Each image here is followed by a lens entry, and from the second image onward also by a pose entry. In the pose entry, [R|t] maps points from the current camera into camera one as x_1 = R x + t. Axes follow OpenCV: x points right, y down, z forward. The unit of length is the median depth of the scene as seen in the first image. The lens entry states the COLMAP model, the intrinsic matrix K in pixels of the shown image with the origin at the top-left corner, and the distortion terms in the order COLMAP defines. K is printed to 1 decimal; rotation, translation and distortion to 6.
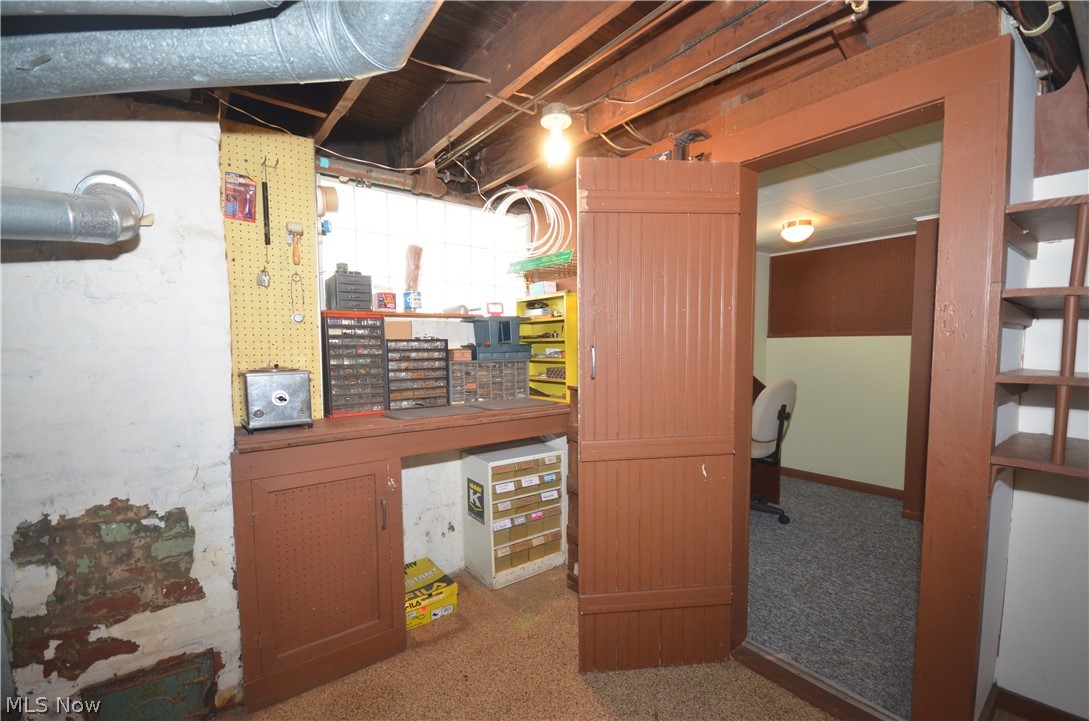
lens RADIAL K [[467.8, 0, 535.8], [0, 467.8, 379.3], [0, 0, 1]] dist [0.001232, -0.010200]
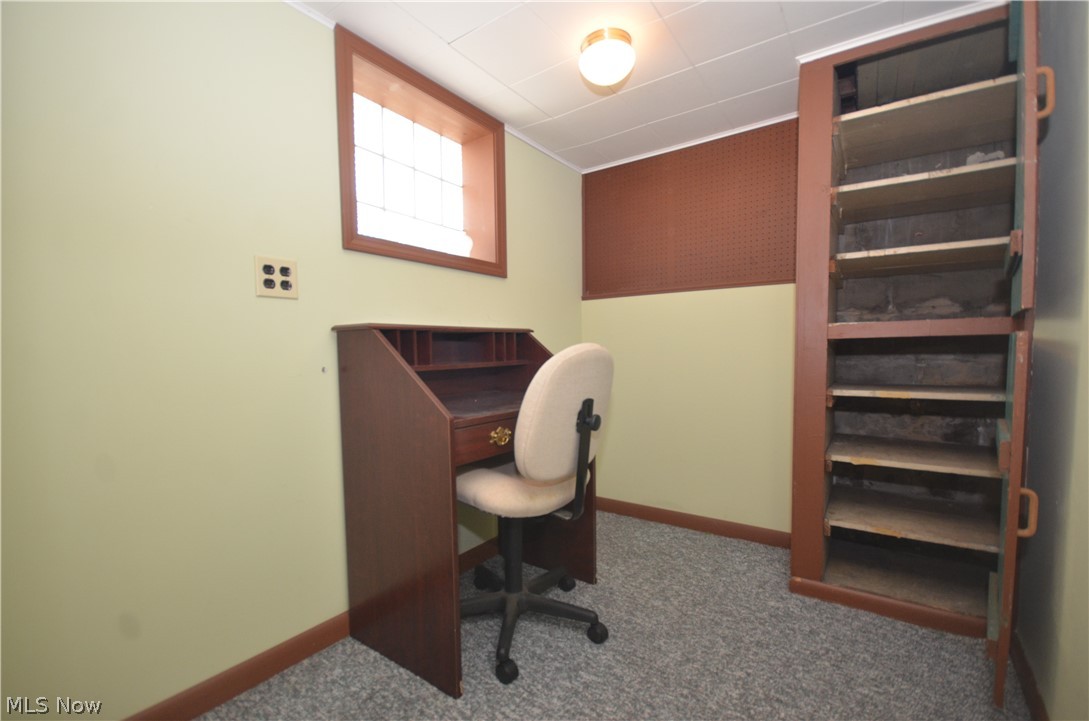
lens RADIAL K [[472.4, 0, 541.1], [0, 472.4, 379.6], [0, 0, 1]] dist [0.004532, -0.008803]
pose [[0.954351, -0.022007, 0.297876, 0.553295], [0.026441, 0.999591, -0.010864, 0.061867], [-0.297516, 0.018245, 0.954543, 0.896857]]
